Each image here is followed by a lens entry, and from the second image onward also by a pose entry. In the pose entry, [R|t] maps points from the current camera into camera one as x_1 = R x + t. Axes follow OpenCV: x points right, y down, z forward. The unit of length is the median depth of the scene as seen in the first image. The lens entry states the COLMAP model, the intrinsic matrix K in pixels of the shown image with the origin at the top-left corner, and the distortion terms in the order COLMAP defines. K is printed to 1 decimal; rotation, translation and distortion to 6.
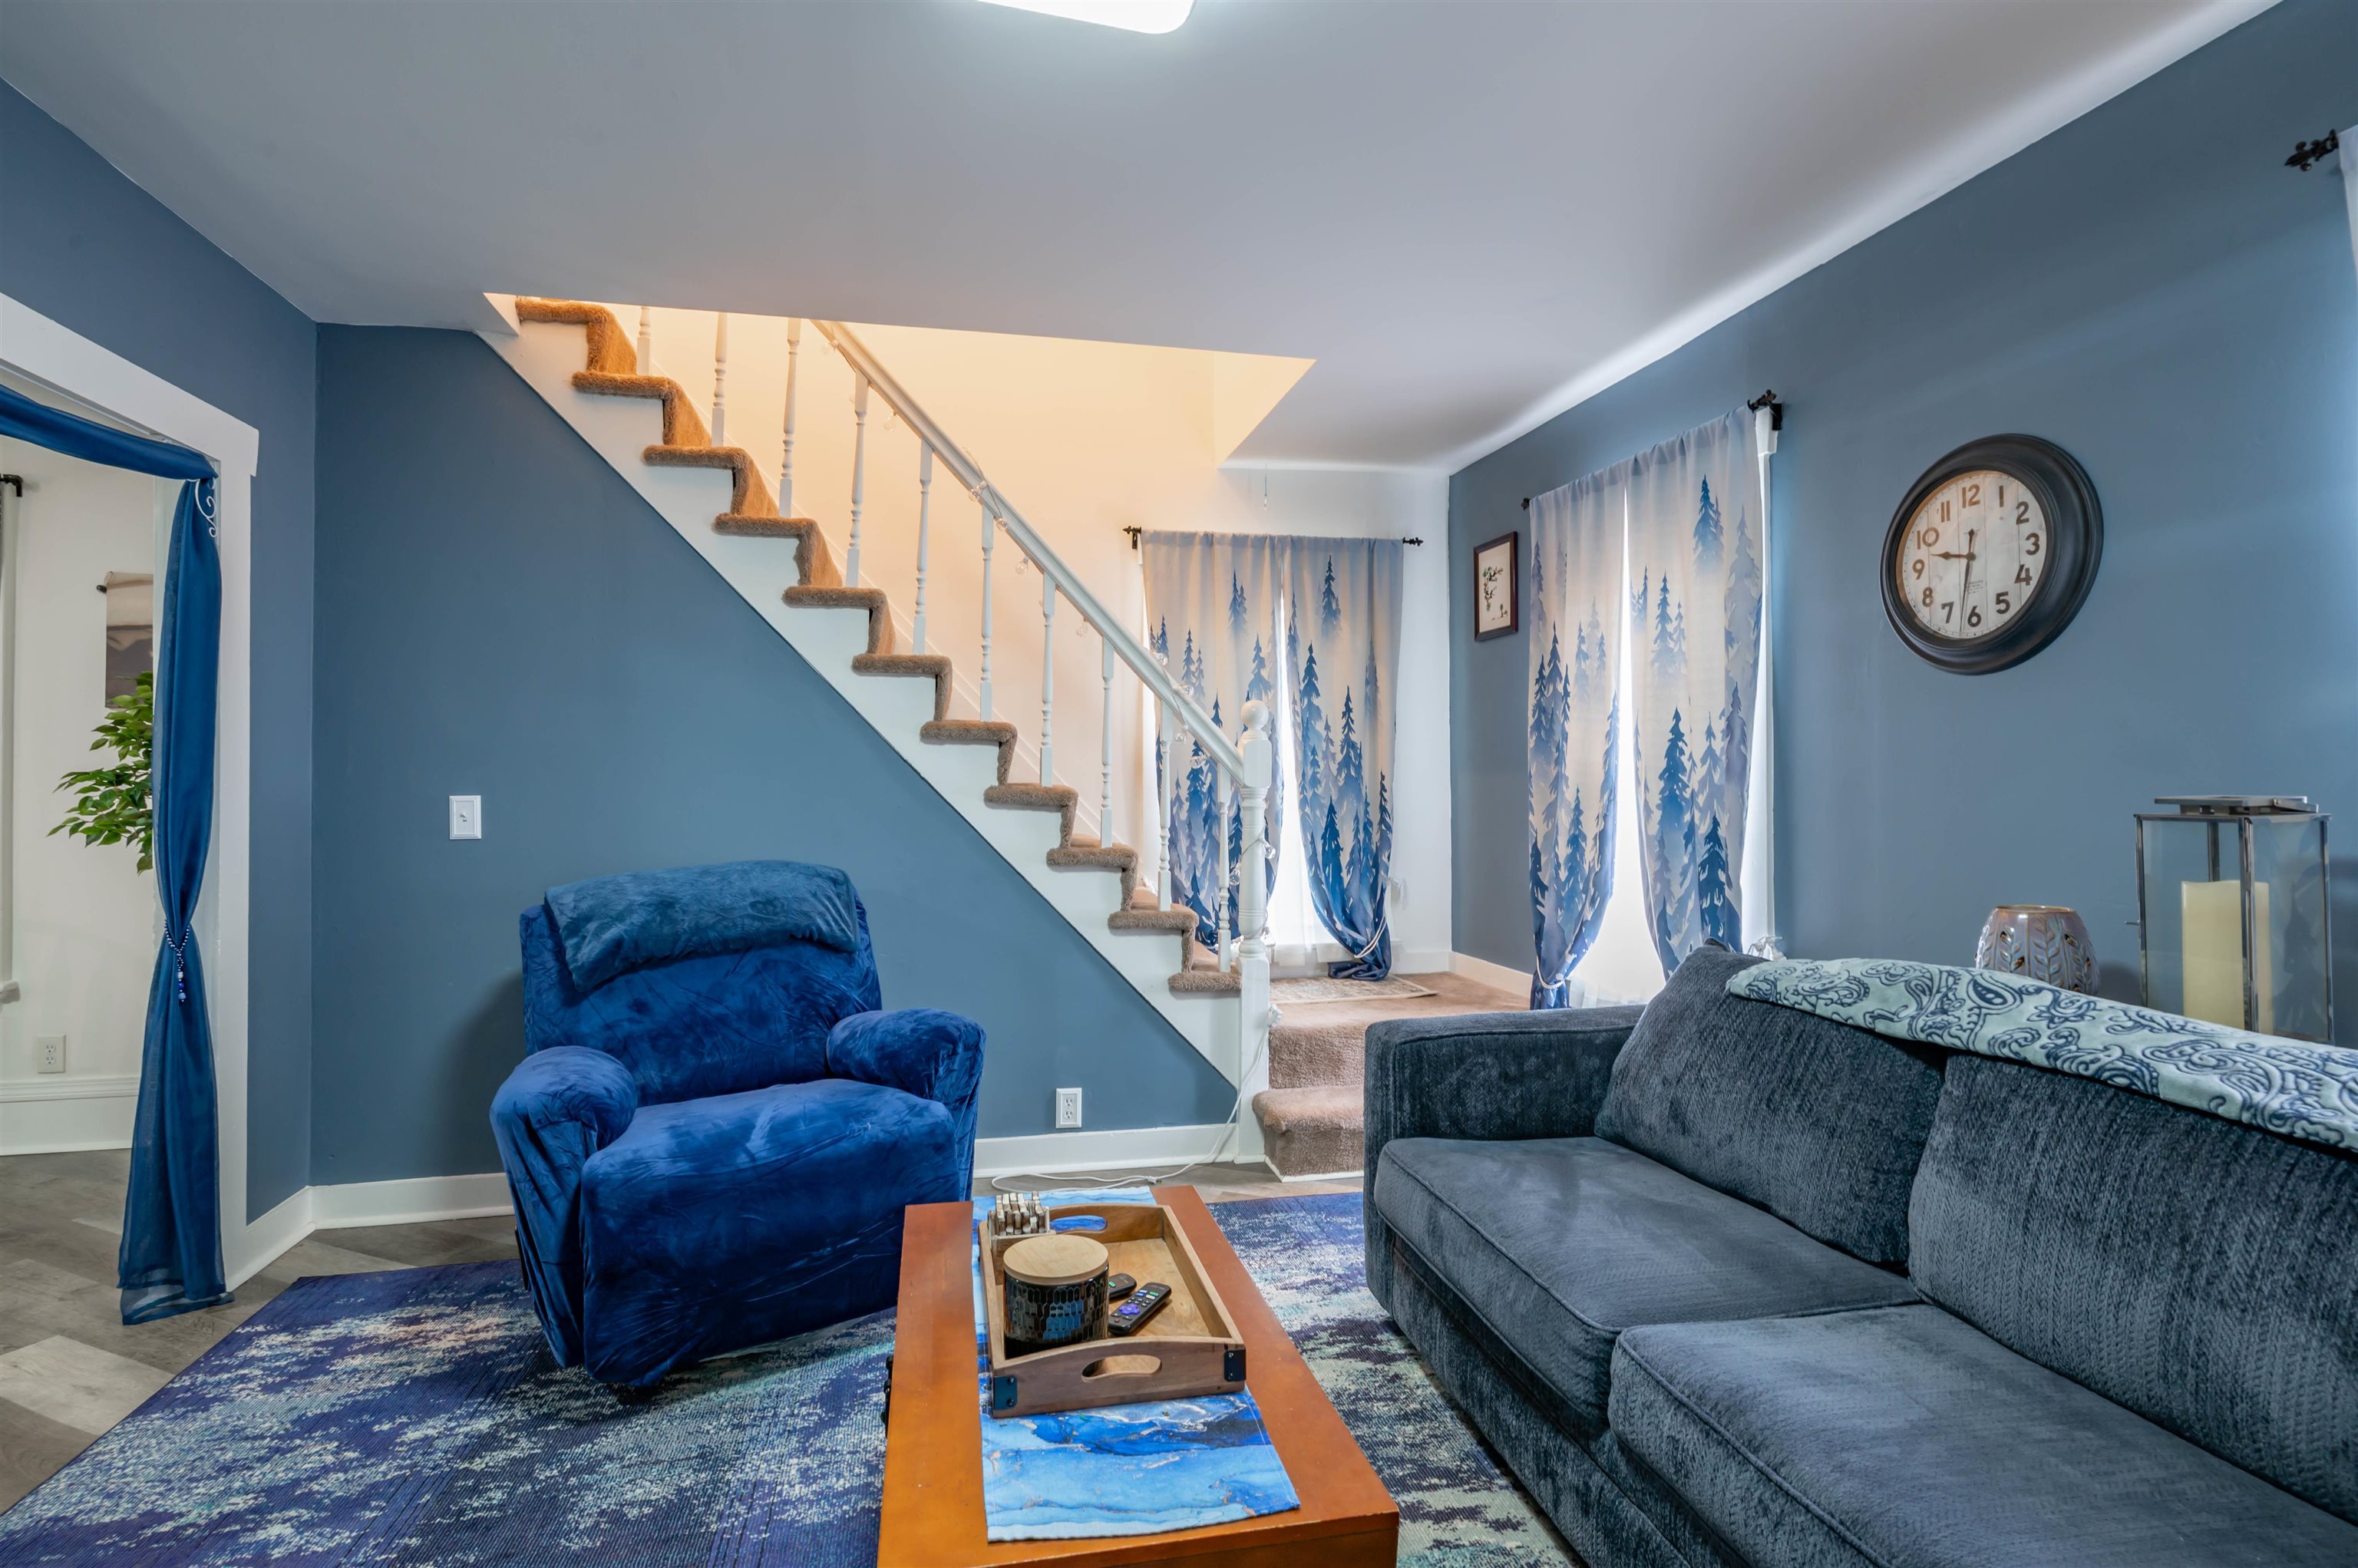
lens RADIAL K [[1131.3, 0, 1164.6], [0, 1131.3, 777.9], [0, 0, 1]] dist [-0.002010, 0.001073]
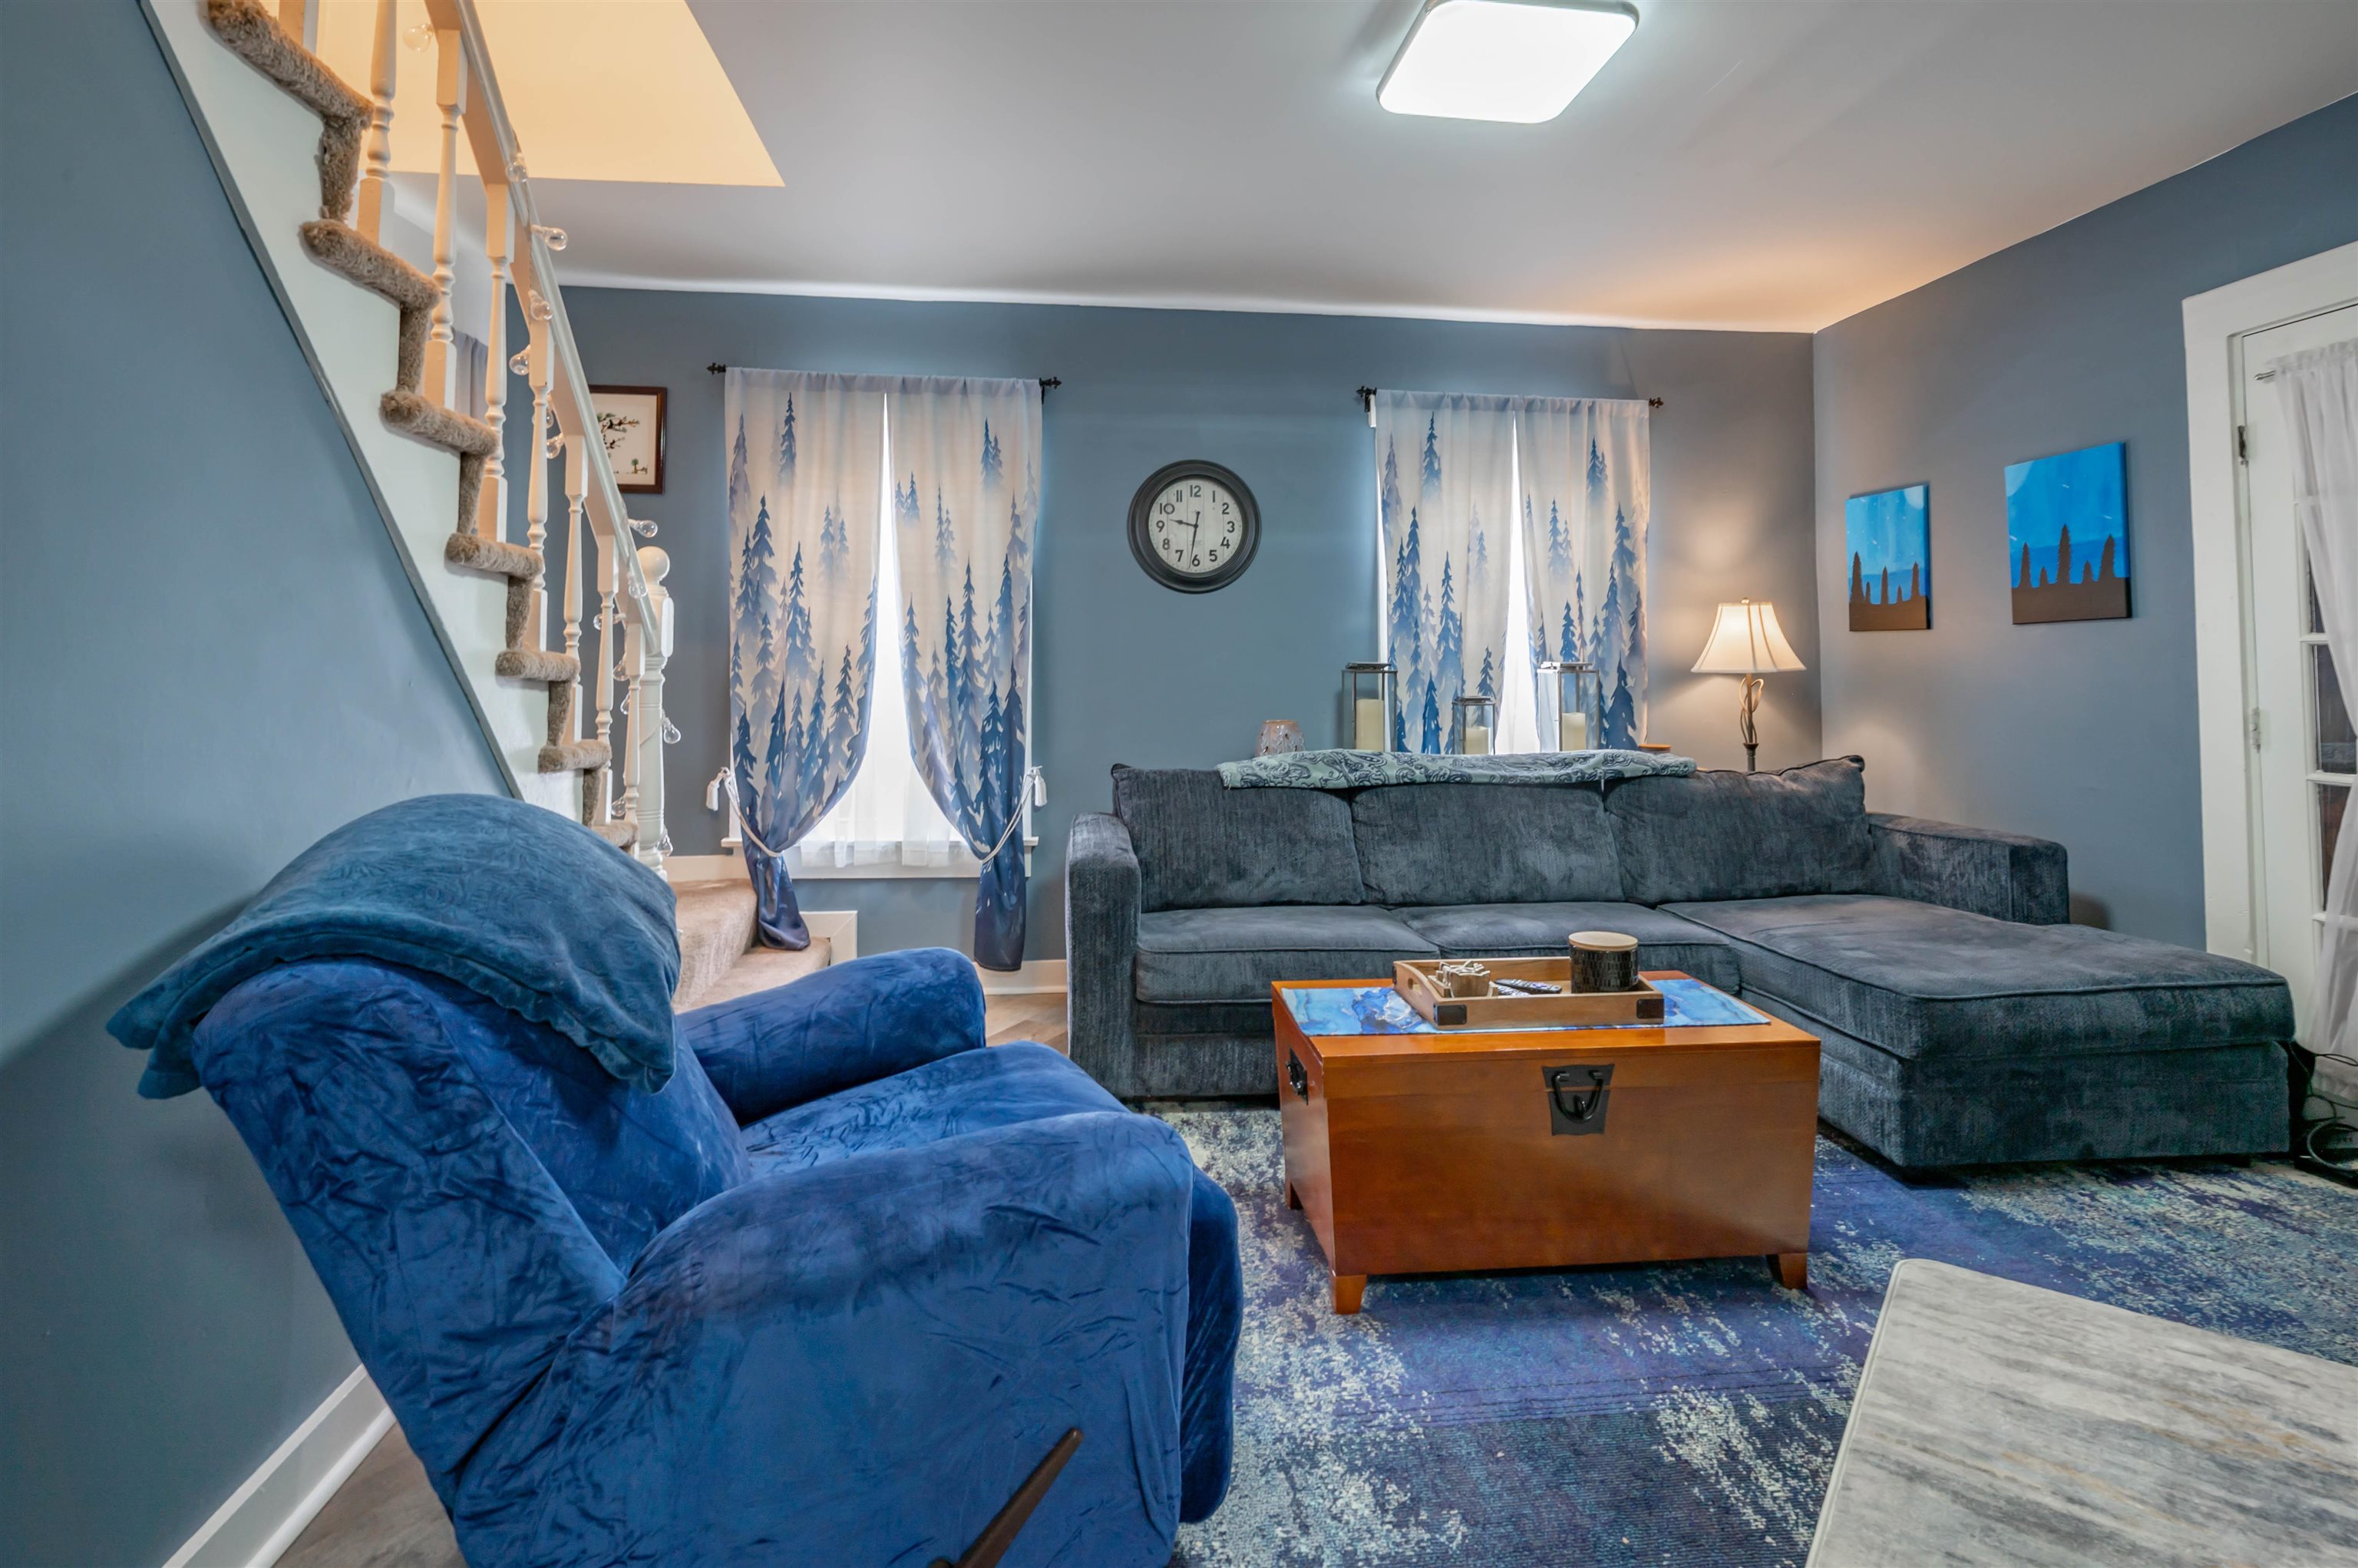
lens RADIAL K [[1227.8, 0, 1127.1], [0, 1227.8, 627.7], [0, 0, 1]] dist [0.000149, 0.002787]
pose [[0.111303, 0.031093, 0.993300, -1.097736], [-0.007793, 0.999507, -0.030414, 0.016942], [-0.993756, -0.004355, 0.111490, 0.842724]]
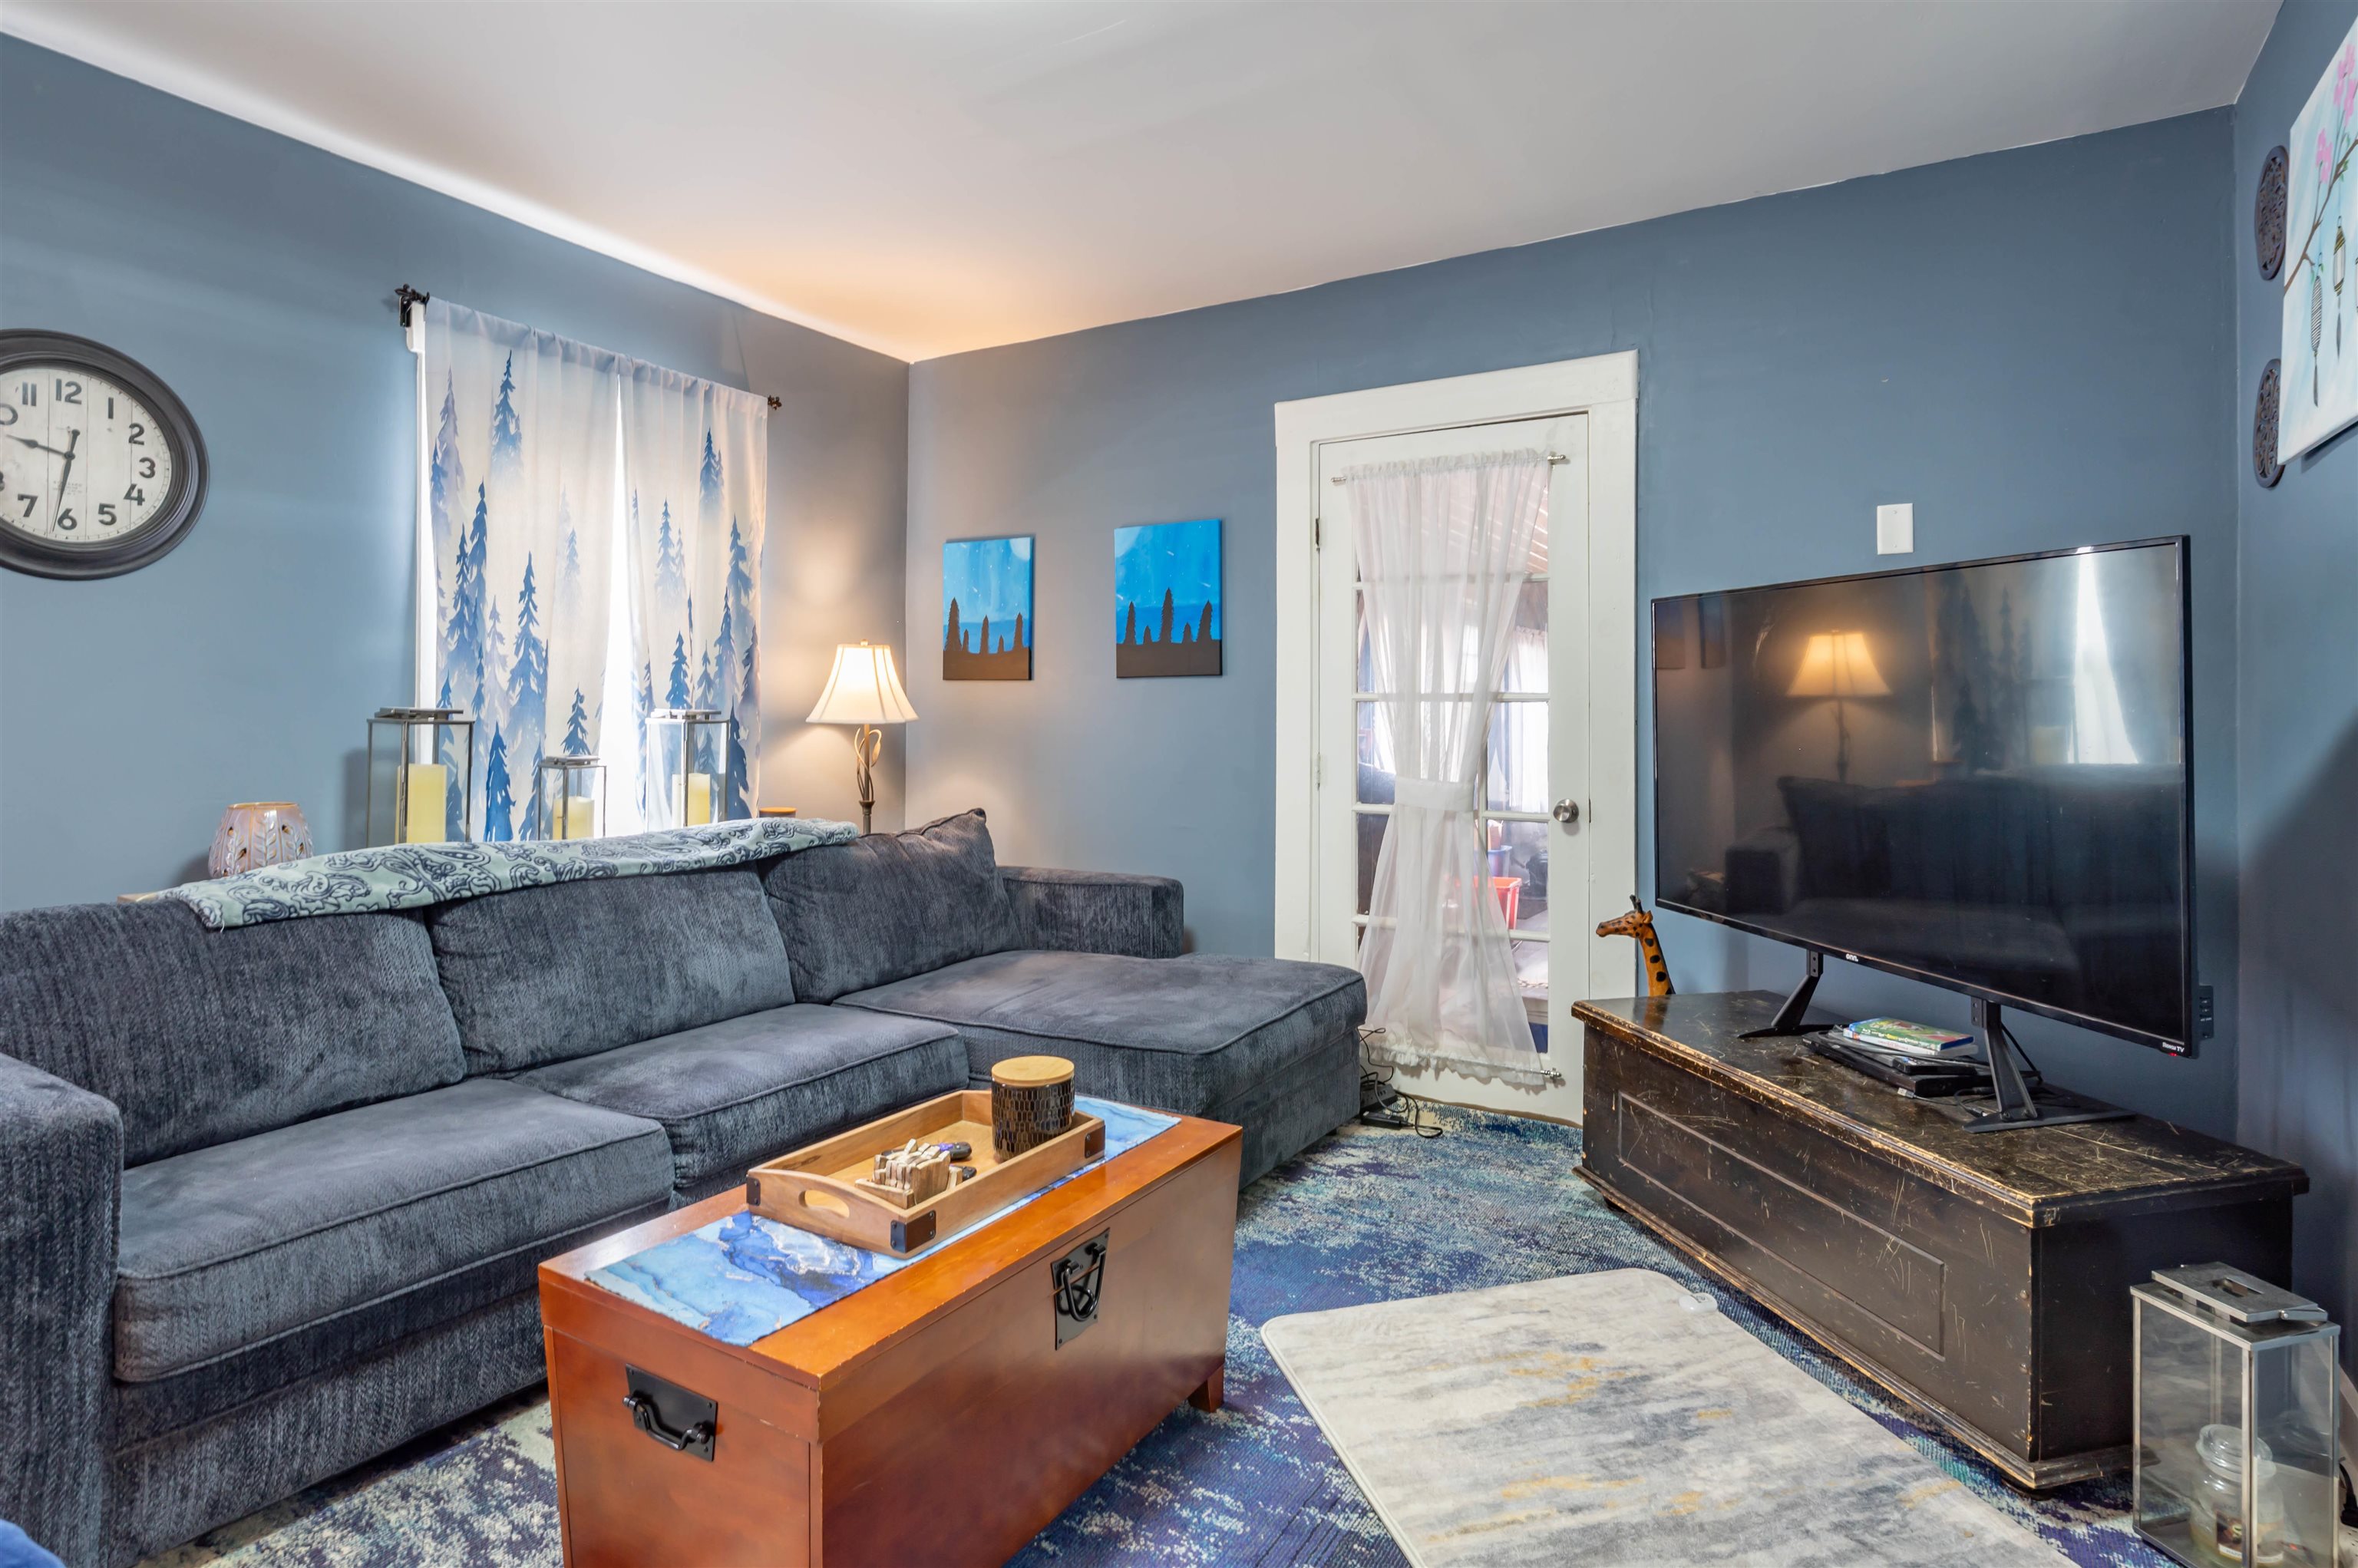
lens RADIAL K [[1282.3, 0, 1214.7], [0, 1282.3, 707.8], [0, 0, 1]] dist [-0.001536, 0.003661]
pose [[-0.754836, -0.000828, 0.655913, -0.677545], [-0.011663, 0.999858, -0.012159, 0.016253], [-0.655810, -0.016827, -0.754738, 1.111068]]
